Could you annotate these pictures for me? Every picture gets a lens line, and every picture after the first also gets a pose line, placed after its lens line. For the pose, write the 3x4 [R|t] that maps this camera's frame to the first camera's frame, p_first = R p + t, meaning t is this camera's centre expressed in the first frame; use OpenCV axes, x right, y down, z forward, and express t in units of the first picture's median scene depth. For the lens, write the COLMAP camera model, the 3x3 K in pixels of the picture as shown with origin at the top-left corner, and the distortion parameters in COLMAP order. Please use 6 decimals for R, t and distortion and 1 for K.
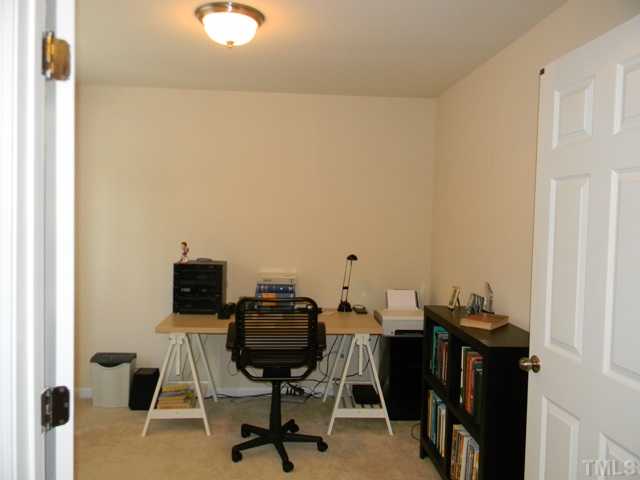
lens RADIAL K [[519.2, 0, 320.0], [0, 519.2, 240.0], [0, 0, 1]] dist [0.078894, 0.002416]
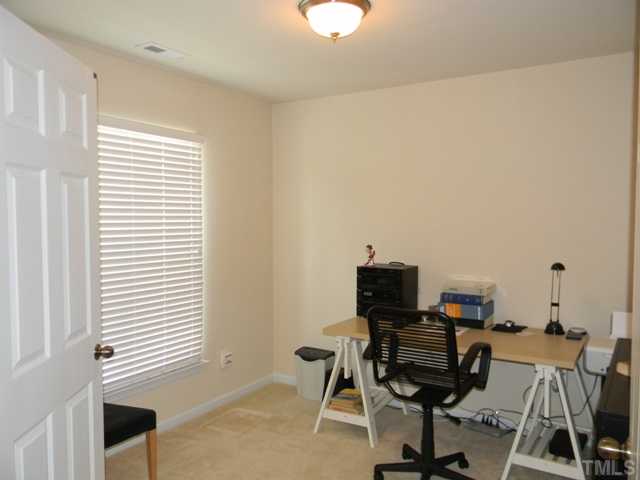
lens RADIAL K [[519.2, 0, 320.0], [0, 519.2, 240.0], [0, 0, 1]] dist [0.078894, 0.002416]
pose [[0.834922, 0.005258, -0.550343, 0.207255], [-0.009312, 0.999946, -0.004573, -0.000517], [0.550290, 0.008943, 0.834926, 0.129154]]
